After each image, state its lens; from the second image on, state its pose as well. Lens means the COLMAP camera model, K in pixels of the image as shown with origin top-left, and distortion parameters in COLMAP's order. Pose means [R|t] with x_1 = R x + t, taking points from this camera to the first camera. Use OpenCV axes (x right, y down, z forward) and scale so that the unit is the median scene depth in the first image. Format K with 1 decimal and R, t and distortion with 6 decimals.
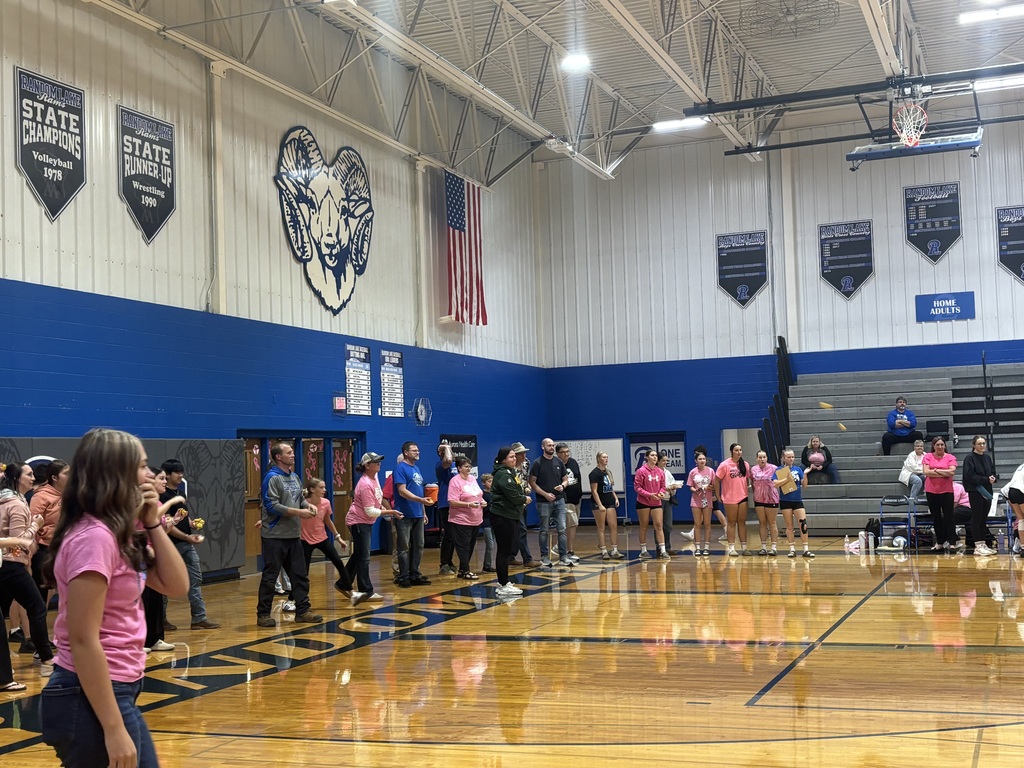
lens RADIAL K [[1307.2, 0, 512.0], [0, 1307.2, 388.7], [0, 0, 1]] dist [0.020025, 0.000000]
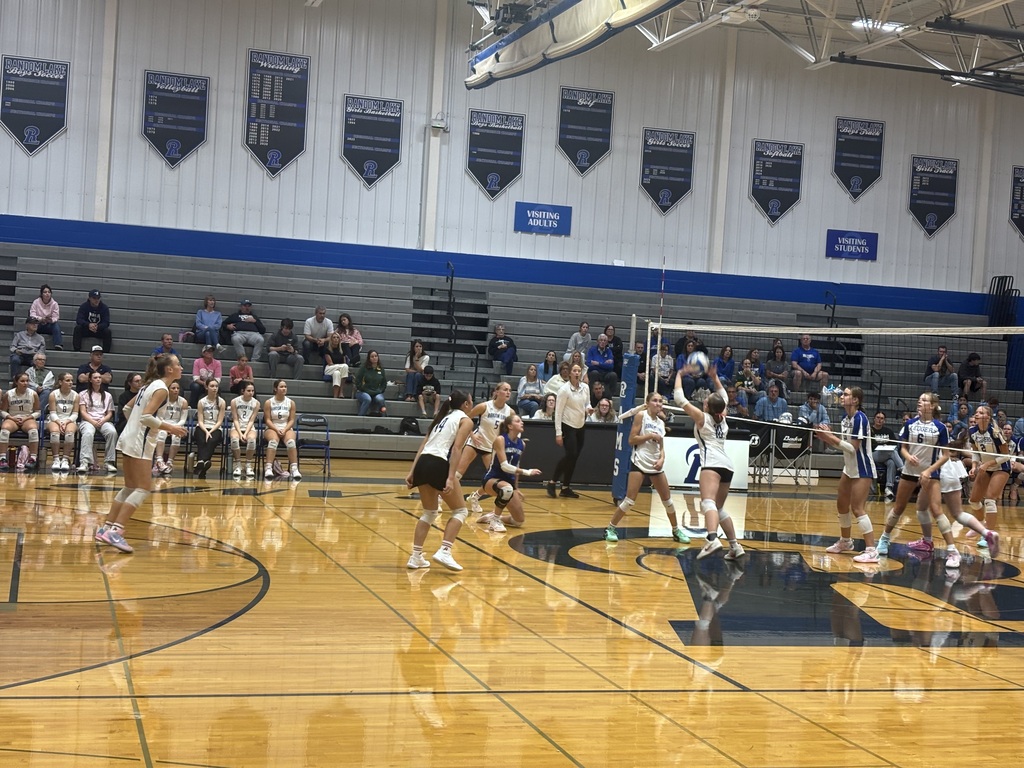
lens RADIAL K [[1559.6, 0, 517.9], [0, 1559.6, 388.4], [0, 0, 1]] dist [0.181652, 0.000000]
pose [[0.768467, 0.067607, 0.636308, -0.597682], [-0.115799, 0.992678, 0.034378, 0.032692], [-0.629325, -0.100102, 0.770669, 0.218273]]
